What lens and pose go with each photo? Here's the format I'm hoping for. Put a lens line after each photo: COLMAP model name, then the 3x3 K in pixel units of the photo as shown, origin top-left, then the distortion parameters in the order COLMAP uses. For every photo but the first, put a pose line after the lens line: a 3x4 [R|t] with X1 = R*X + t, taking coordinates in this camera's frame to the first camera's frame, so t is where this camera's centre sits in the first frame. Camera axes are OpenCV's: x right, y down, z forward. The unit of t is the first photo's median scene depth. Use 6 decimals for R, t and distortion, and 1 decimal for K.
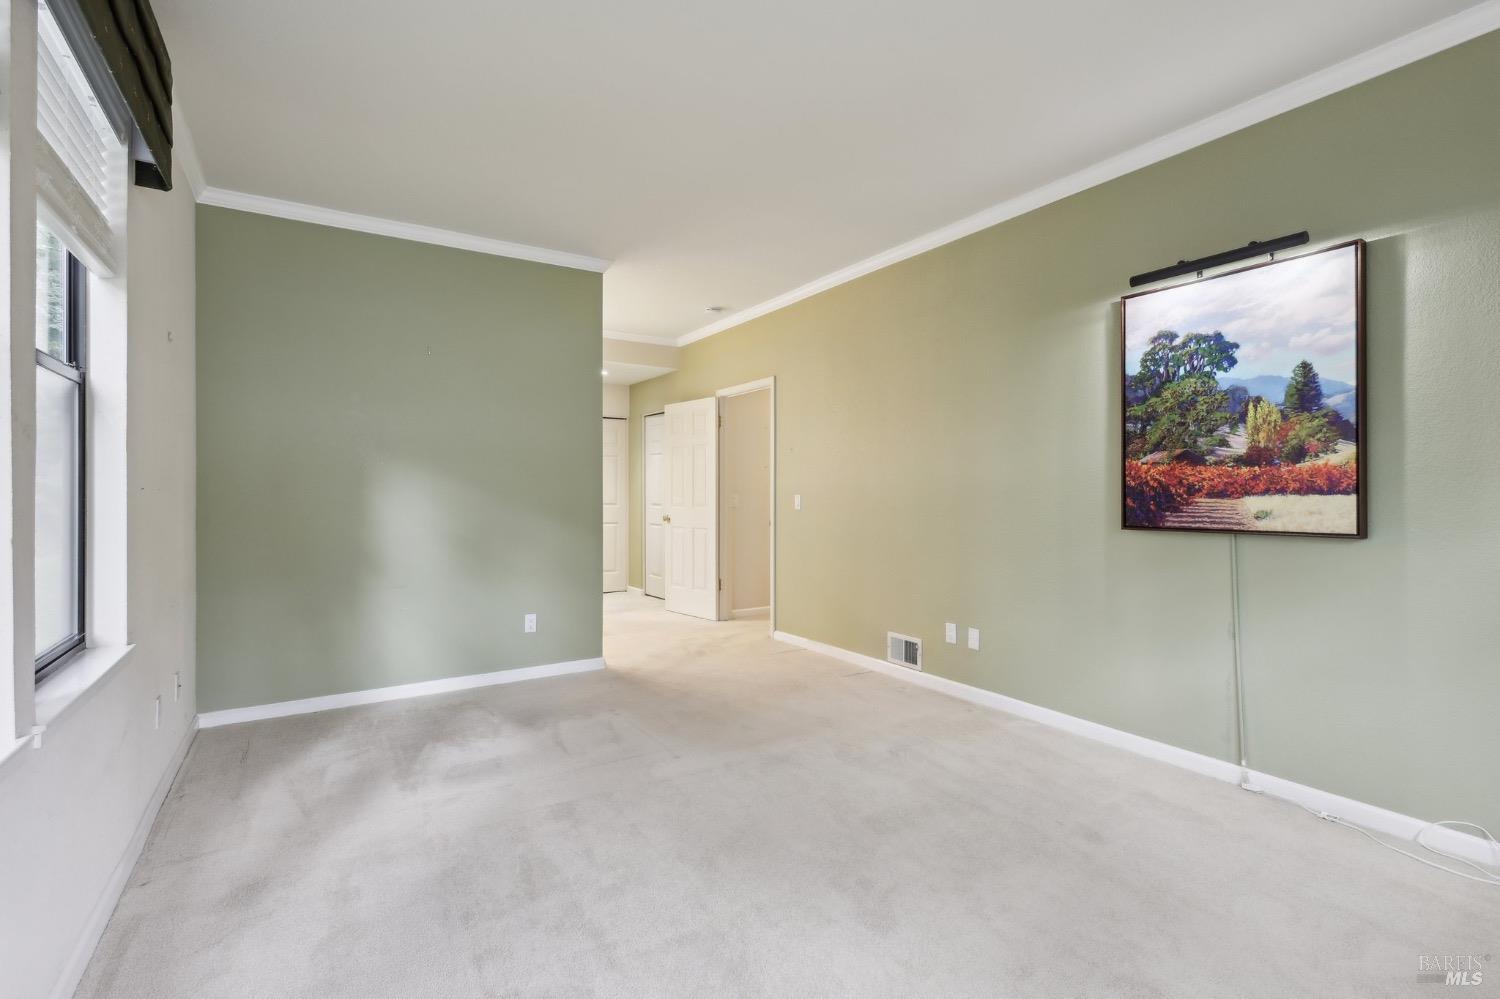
lens RADIAL K [[696.9, 0, 752.2], [0, 696.9, 495.8], [0, 0, 1]] dist [0.000452, 0.001148]
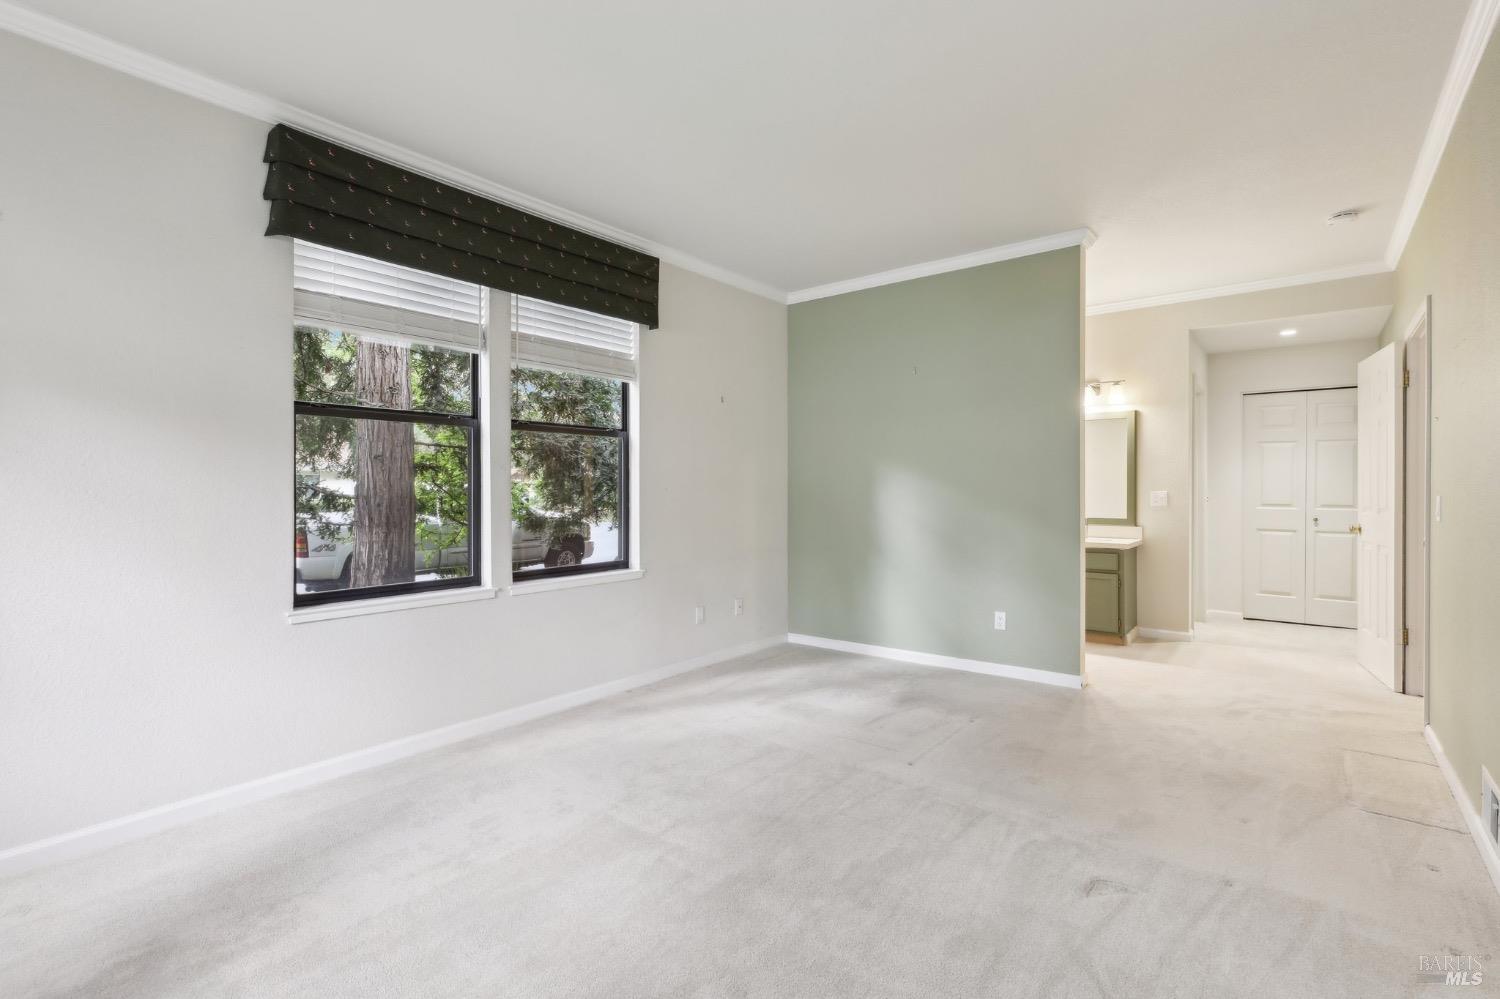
lens RADIAL K [[696.9, 0, 752.2], [0, 696.9, 495.8], [0, 0, 1]] dist [0.000452, 0.001148]
pose [[0.328911, 0.012222, -0.944282, 0.638431], [-0.003185, 0.999925, 0.011833, -0.011297], [0.944356, -0.000885, 0.328925, 0.406232]]
